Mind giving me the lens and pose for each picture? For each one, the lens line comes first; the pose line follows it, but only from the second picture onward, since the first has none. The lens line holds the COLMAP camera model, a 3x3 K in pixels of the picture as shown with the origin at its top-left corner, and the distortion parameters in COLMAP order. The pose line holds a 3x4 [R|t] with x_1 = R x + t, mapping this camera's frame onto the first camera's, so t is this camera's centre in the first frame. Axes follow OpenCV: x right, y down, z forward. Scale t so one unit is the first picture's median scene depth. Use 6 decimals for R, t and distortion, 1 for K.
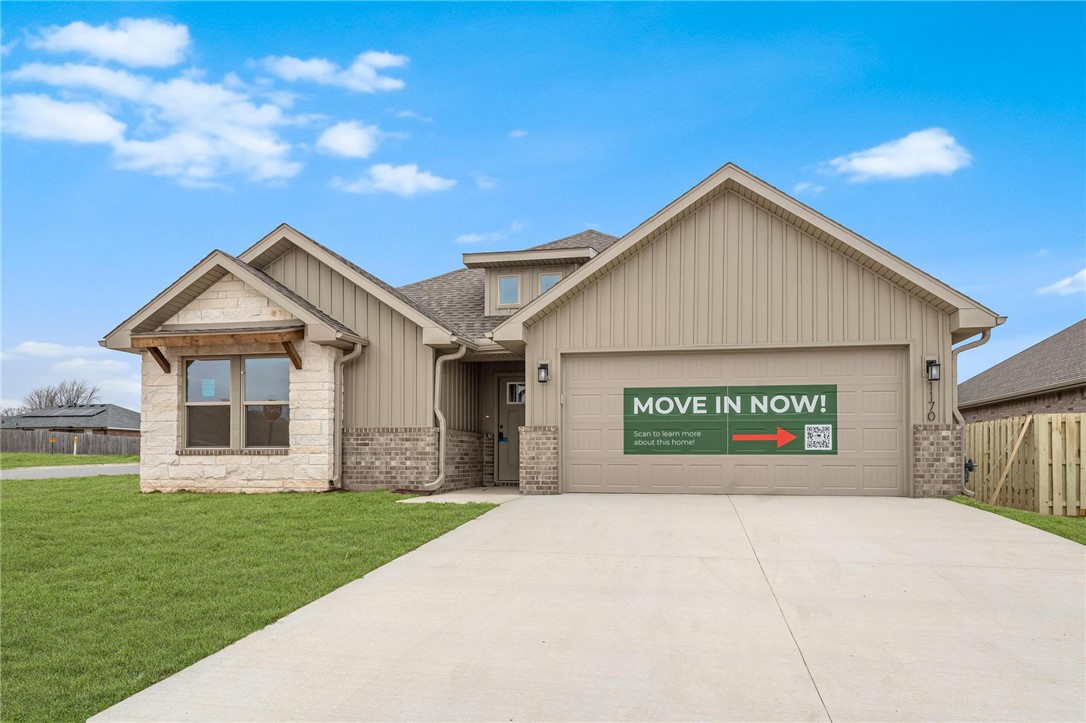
lens RADIAL K [[449.7, 0, 543.0], [0, 449.7, 376.4], [0, 0, 1]] dist [-0.000401, 0.000143]
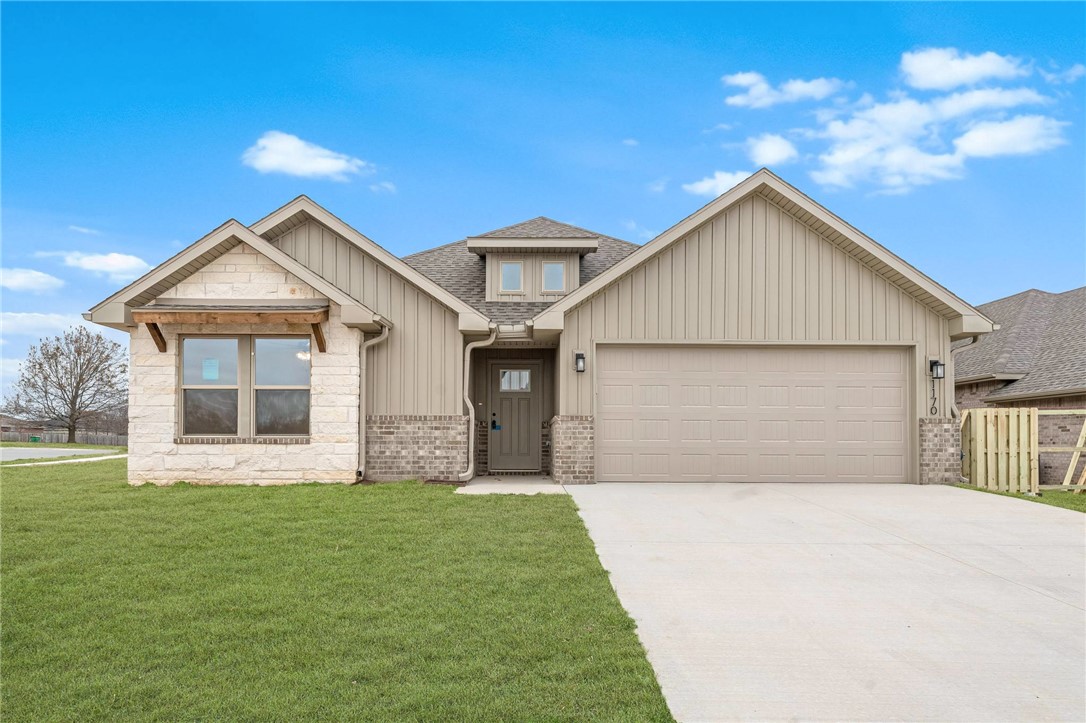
lens RADIAL K [[454.2, 0, 543.4], [0, 454.2, 361.2], [0, 0, 1]] dist [0.000658, -0.000198]
pose [[0.992029, 0.024996, 0.123509, -0.202831], [-0.024550, 0.999685, -0.005134, -0.003361], [-0.123599, 0.002061, 0.992330, 0.005720]]
